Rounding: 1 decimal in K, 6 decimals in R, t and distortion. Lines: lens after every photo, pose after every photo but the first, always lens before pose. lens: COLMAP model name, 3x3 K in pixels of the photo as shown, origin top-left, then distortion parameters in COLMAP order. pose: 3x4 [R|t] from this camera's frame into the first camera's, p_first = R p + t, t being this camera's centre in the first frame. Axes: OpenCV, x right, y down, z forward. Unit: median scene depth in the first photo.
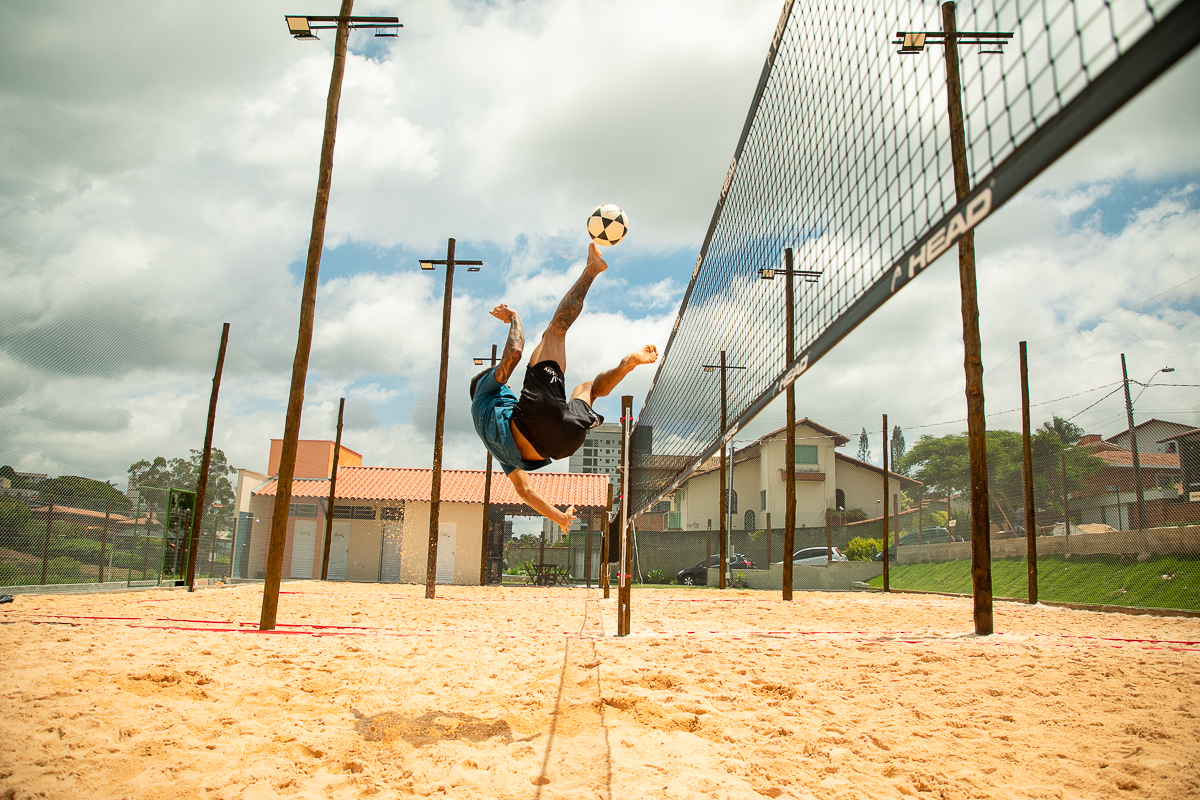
lens RADIAL K [[834.0, 0, 574.0], [0, 834.0, 398.8], [0, 0, 1]] dist [-0.035507, 0.000364]
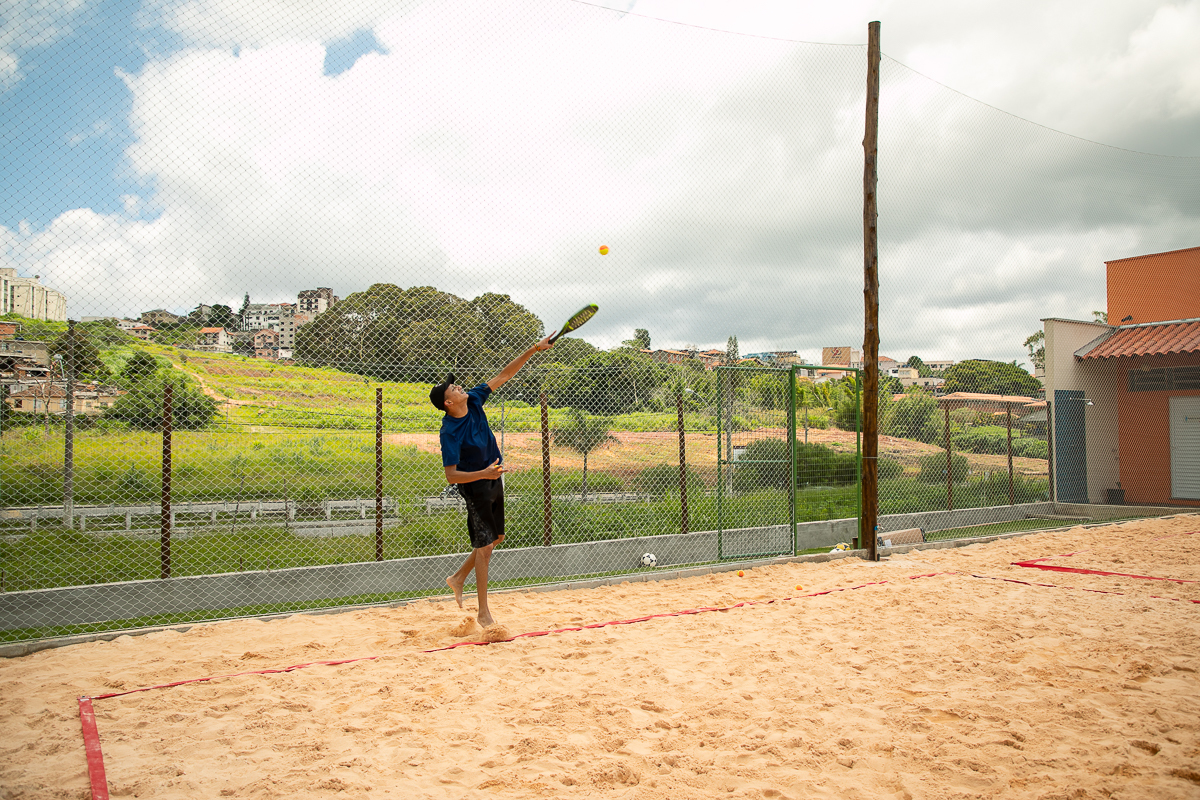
lens RADIAL K [[949.2, 0, 600.0], [0, 949.2, 400.0], [0, 0, 1]] dist [-0.011926, -0.005261]
pose [[0.591674, -0.062078, -0.803784, -0.046322], [0.178873, 0.982288, 0.055806, 0.039871], [0.786083, -0.176794, 0.592298, 0.294098]]
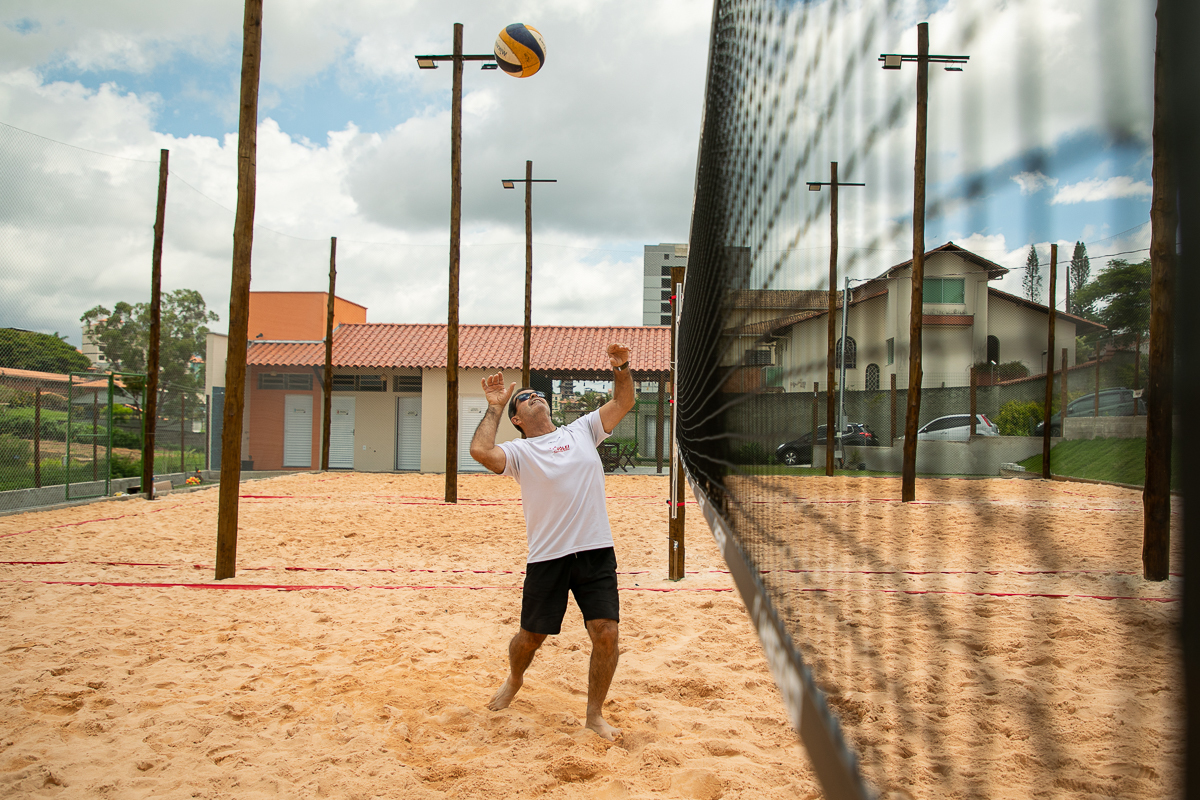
lens RADIAL K [[1074.4, 0, 600.0], [0, 1074.4, 400.0], [0, 0, 1]] dist [0.010142, 0.022201]
pose [[0.998663, -0.017357, -0.048684, 0.010996], [0.025499, 0.984773, 0.171964, -0.015343], [0.044957, -0.172976, 0.983899, 0.009178]]
